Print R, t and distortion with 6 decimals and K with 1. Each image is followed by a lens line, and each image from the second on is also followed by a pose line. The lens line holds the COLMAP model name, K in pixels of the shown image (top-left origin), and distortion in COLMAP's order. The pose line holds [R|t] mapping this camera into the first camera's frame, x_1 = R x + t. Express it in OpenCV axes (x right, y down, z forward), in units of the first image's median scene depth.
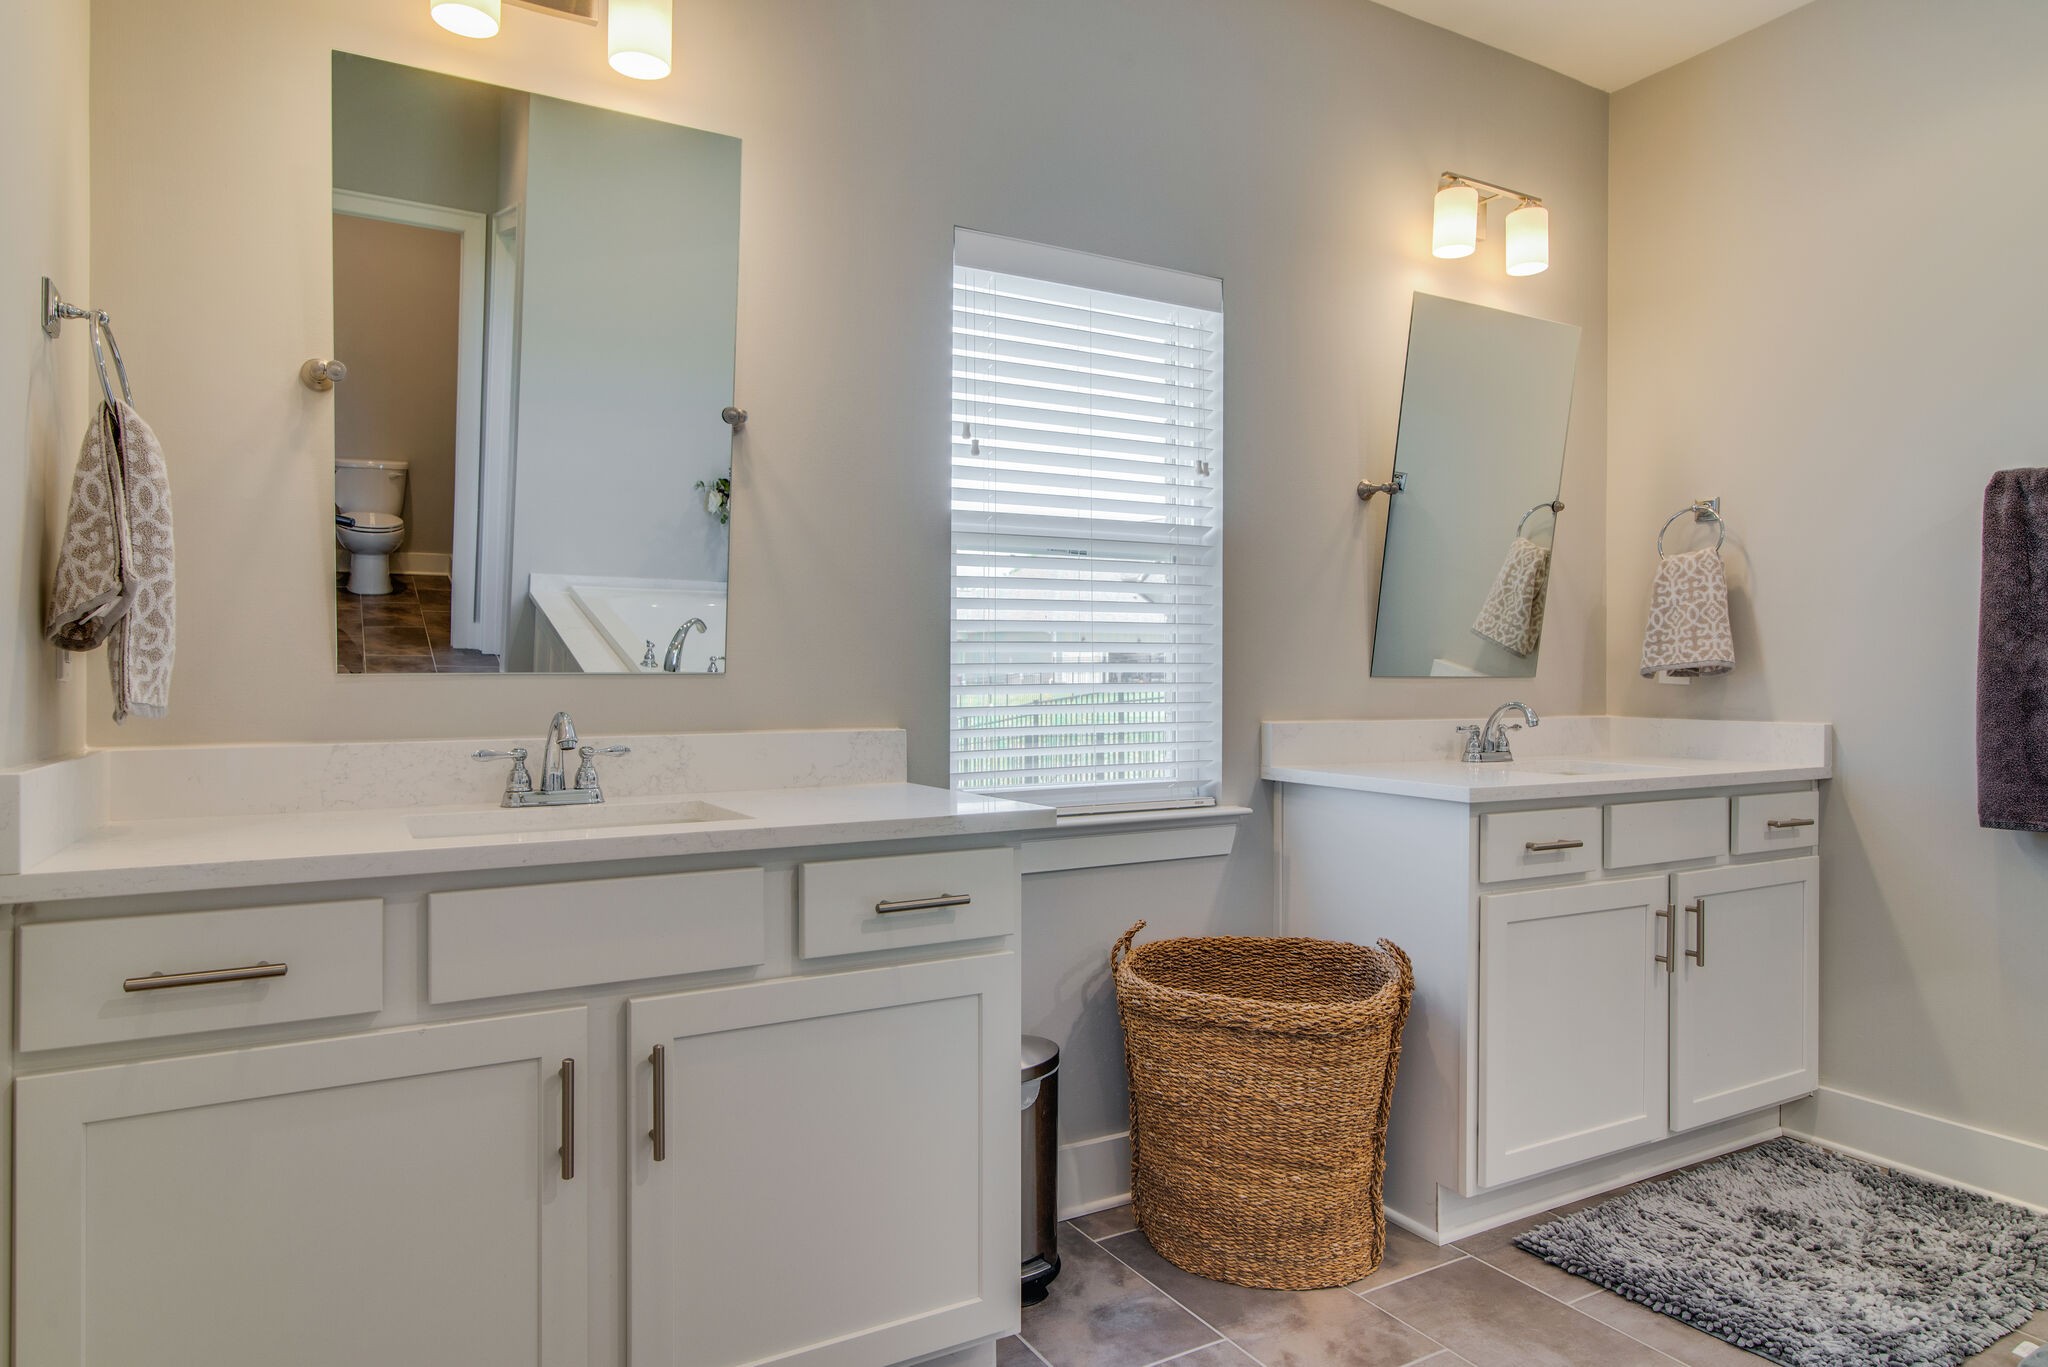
lens RADIAL K [[1242.9, 0, 1021.5], [0, 1242.9, 684.0], [0, 0, 1]] dist [0.002893, -0.000803]
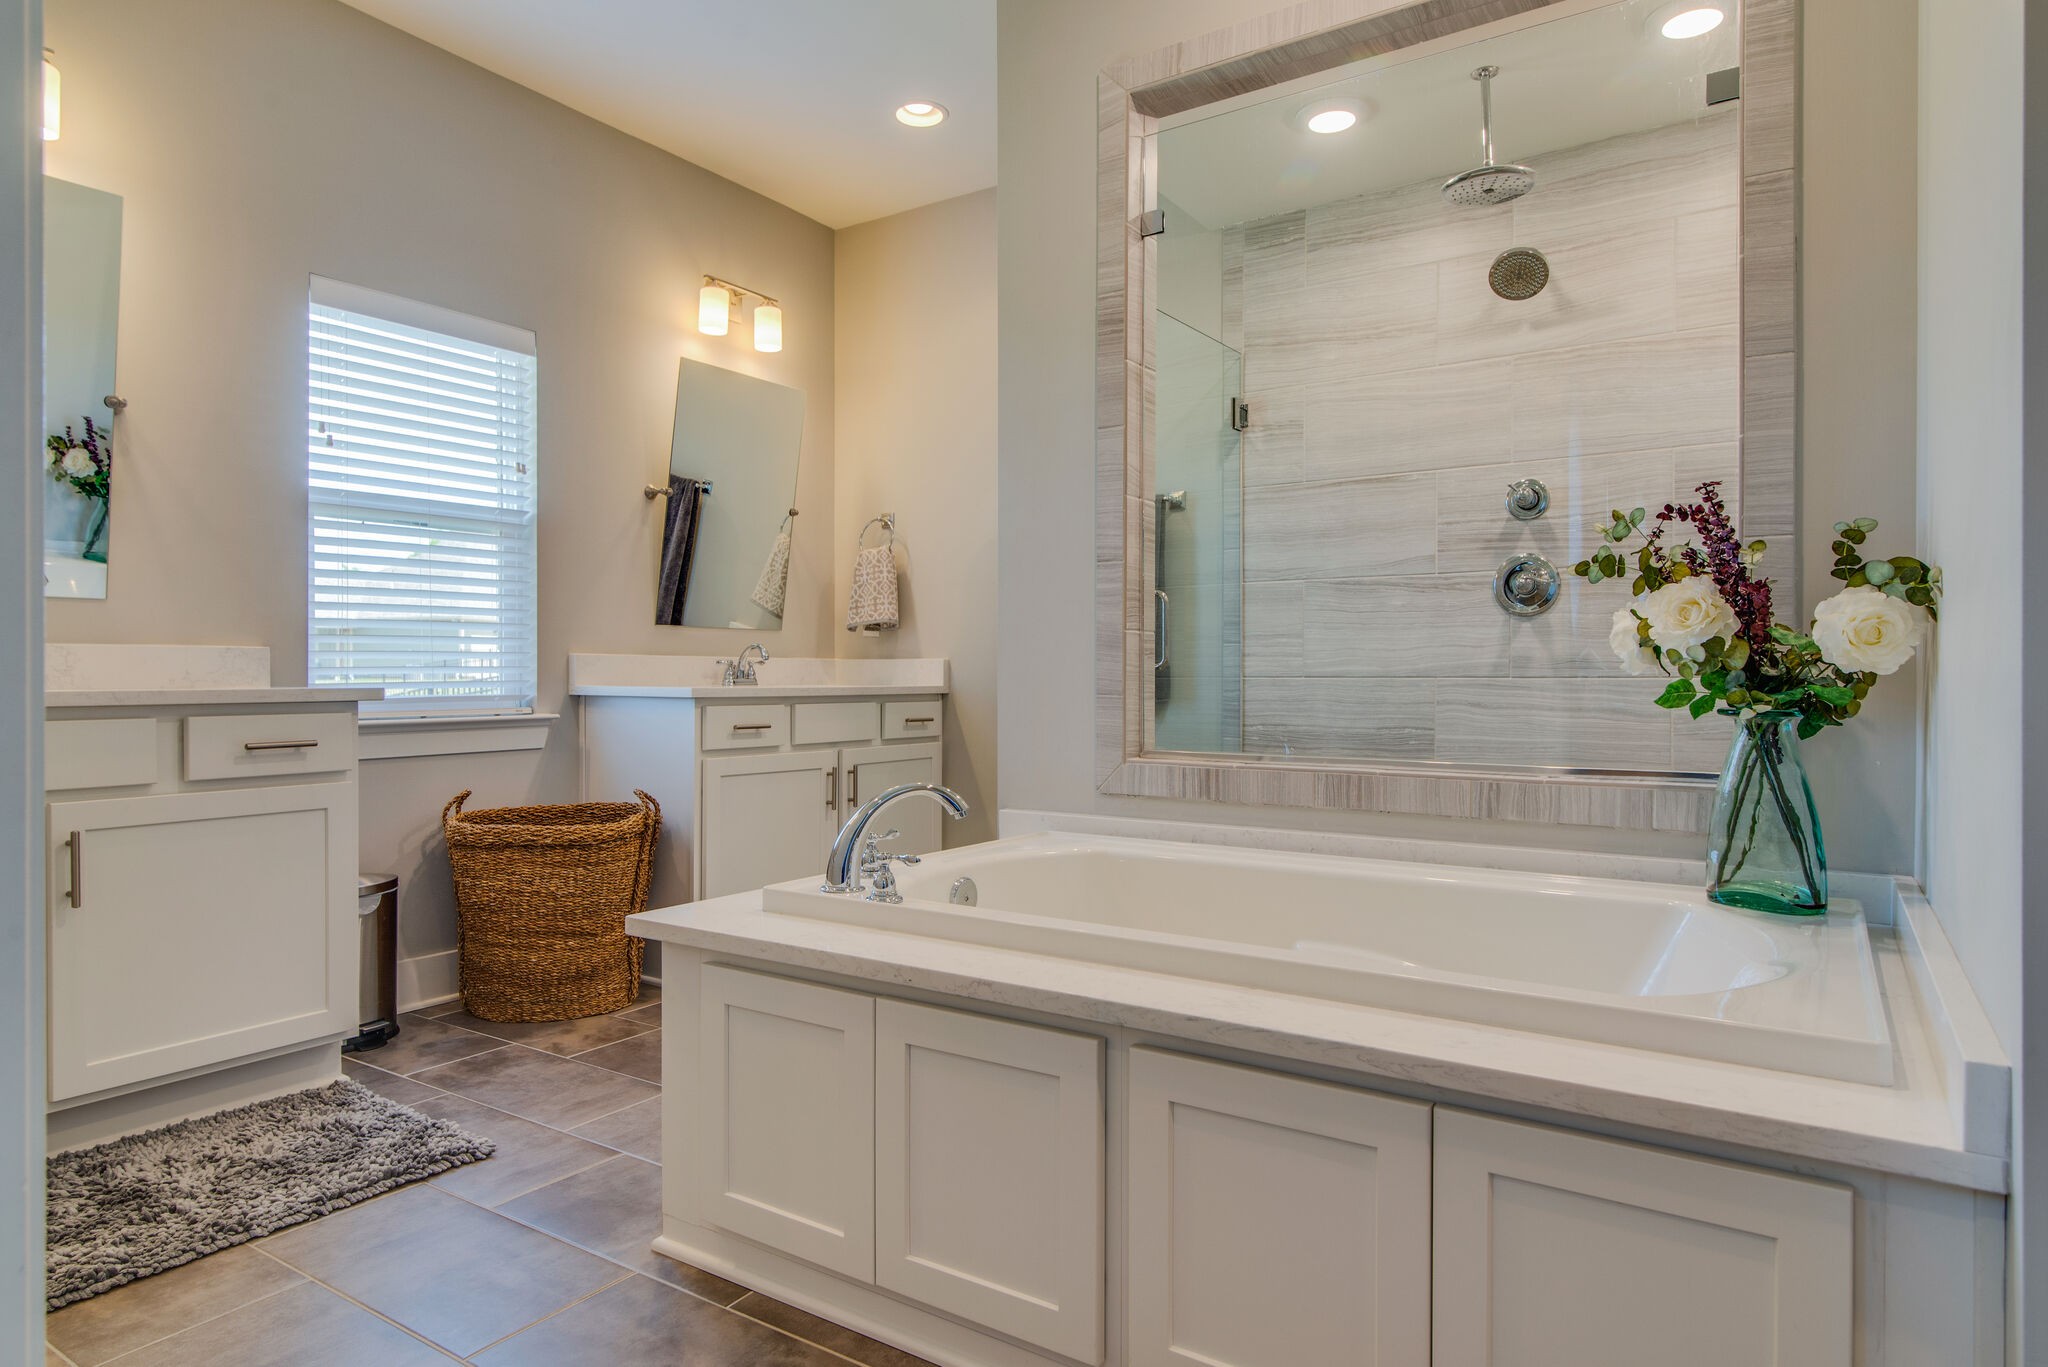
lens RADIAL K [[1168.8, 0, 986.6], [0, 1168.8, 679.1], [0, 0, 1]] dist [0.010492, -0.008229]
pose [[0.899052, -0.001687, 0.437840, 0.043051], [-0.001588, 0.999973, 0.007114, 0.052967], [-0.437840, -0.007091, 0.899025, -0.417291]]
